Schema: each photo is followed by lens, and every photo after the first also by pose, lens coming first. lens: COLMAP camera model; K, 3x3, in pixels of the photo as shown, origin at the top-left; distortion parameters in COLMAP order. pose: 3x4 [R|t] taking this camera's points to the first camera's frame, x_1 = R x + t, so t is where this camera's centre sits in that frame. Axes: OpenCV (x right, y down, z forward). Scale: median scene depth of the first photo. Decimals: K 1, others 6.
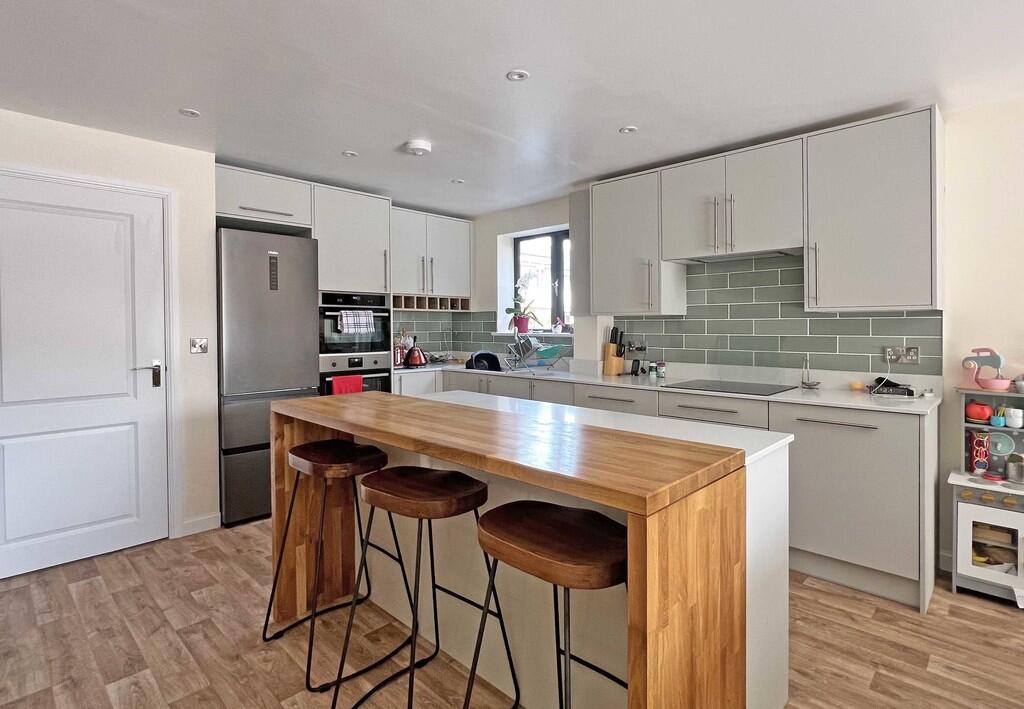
lens RADIAL K [[508.5, 0, 406.7], [0, 508.5, 332.7], [0, 0, 1]] dist [0.003234, -0.001151]
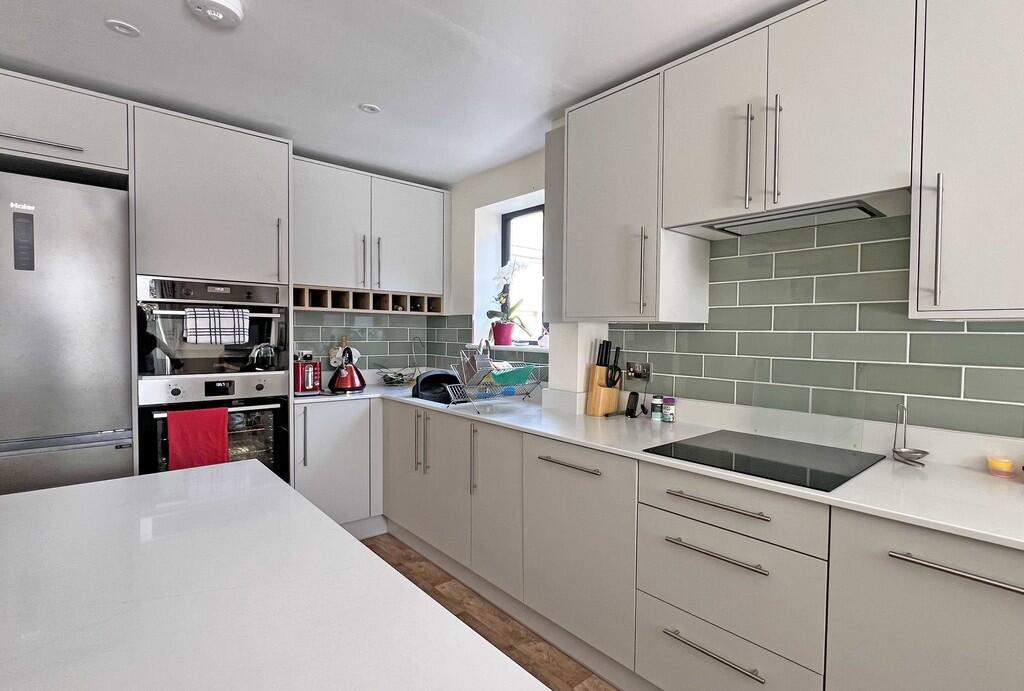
lens RADIAL K [[495.0, 0, 508.6], [0, 495.0, 350.4], [0, 0, 1]] dist [-0.005055, 0.001083]
pose [[0.999443, 0.014067, 0.030271, 0.258801], [-0.014806, 0.999594, 0.024340, -0.011342], [-0.029916, -0.024775, 0.999245, 0.363669]]
